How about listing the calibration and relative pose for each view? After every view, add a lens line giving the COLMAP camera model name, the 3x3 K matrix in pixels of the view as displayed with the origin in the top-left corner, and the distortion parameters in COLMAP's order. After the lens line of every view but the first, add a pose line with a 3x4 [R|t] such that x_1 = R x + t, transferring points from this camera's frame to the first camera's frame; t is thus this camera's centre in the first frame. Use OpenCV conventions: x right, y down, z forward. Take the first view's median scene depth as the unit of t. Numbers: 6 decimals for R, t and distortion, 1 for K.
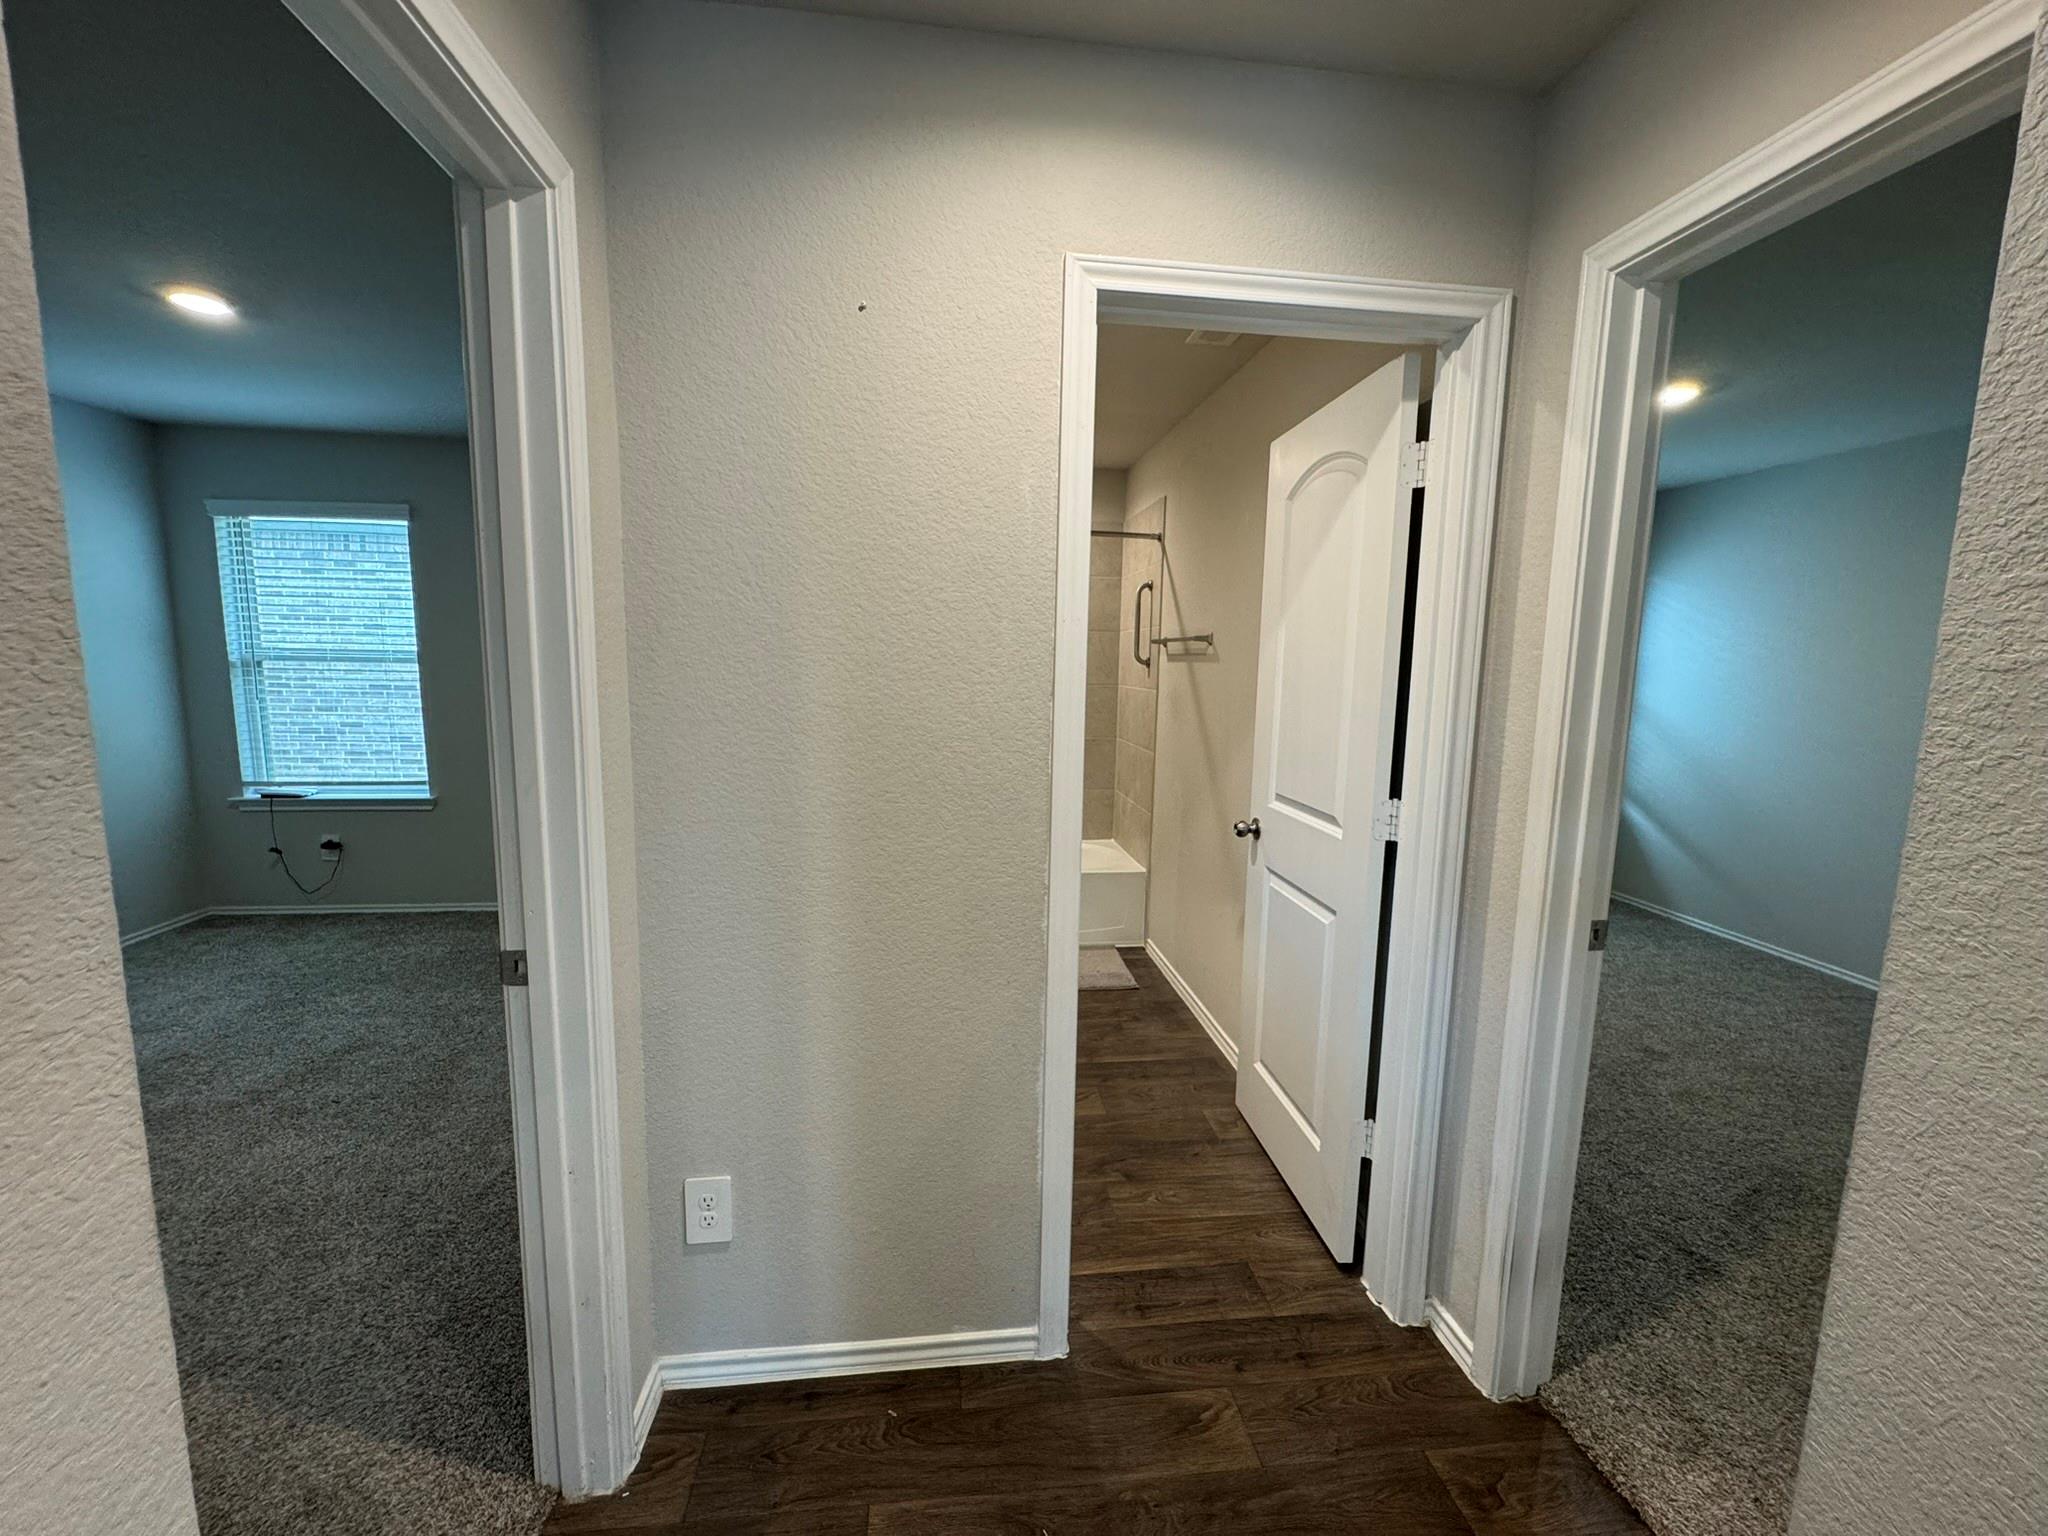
lens RADIAL K [[824.1, 0, 1021.0], [0, 824.1, 768.6], [0, 0, 1]] dist [-0.002599, -0.000152]
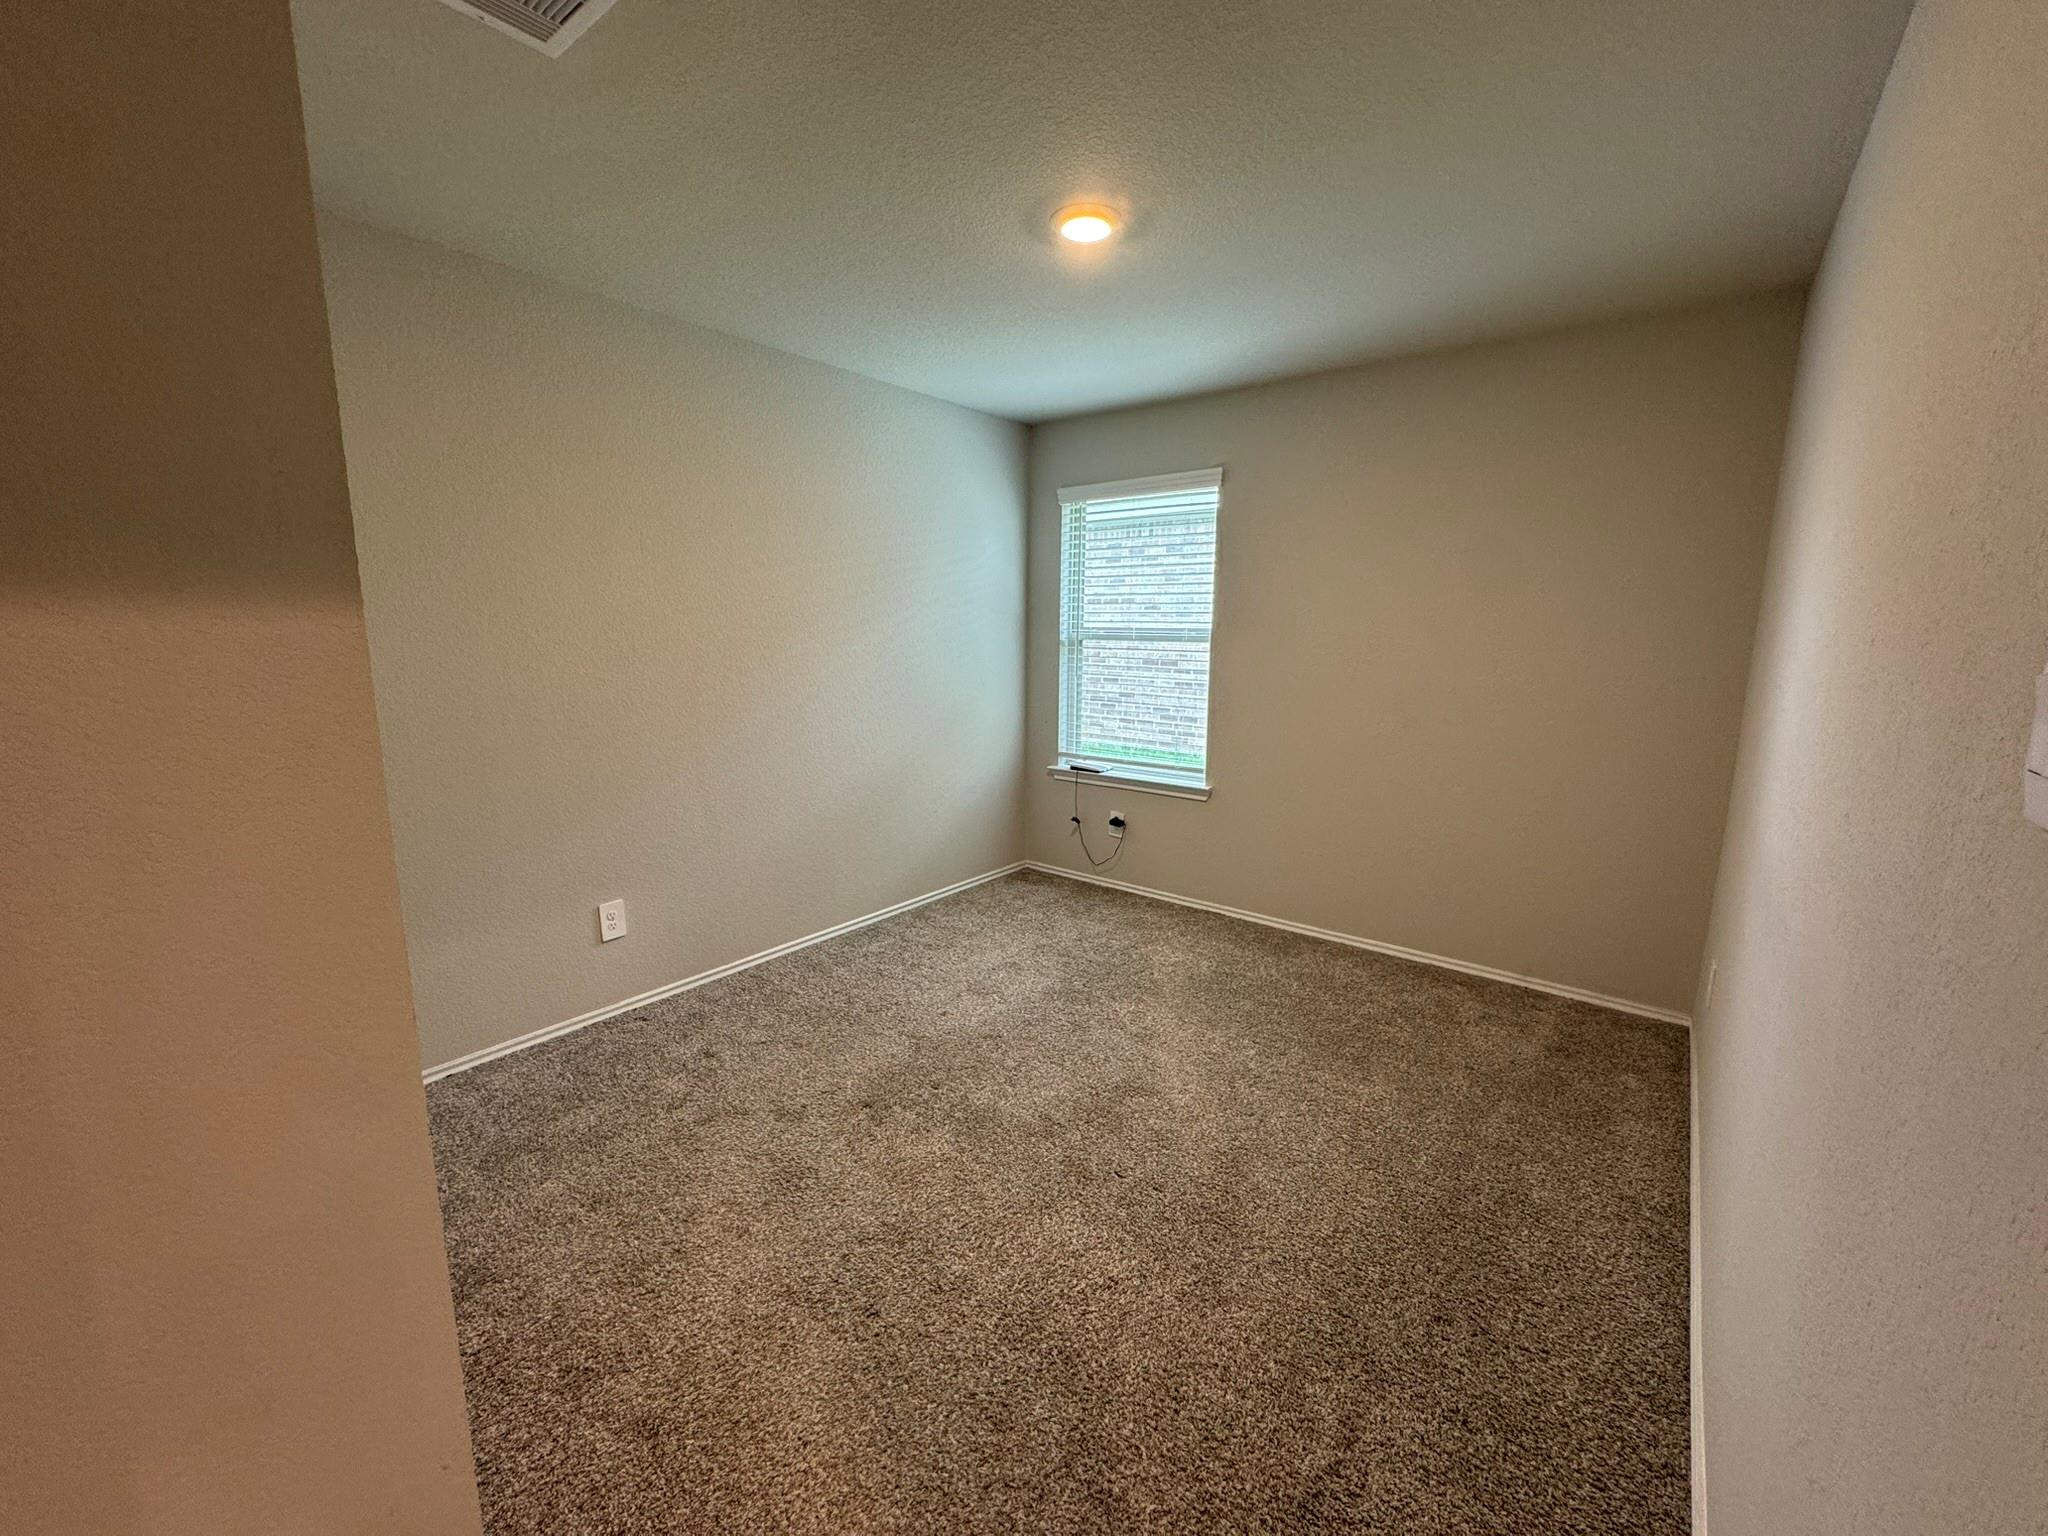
lens RADIAL K [[824.1, 0, 1021.0], [0, 824.1, 768.6], [0, 0, 1]] dist [-0.002599, -0.000152]
pose [[0.700389, 0.108572, -0.705456, -0.219813], [-0.088435, 0.993948, 0.065172, -0.029262], [0.708262, 0.016741, 0.705751, 0.205301]]
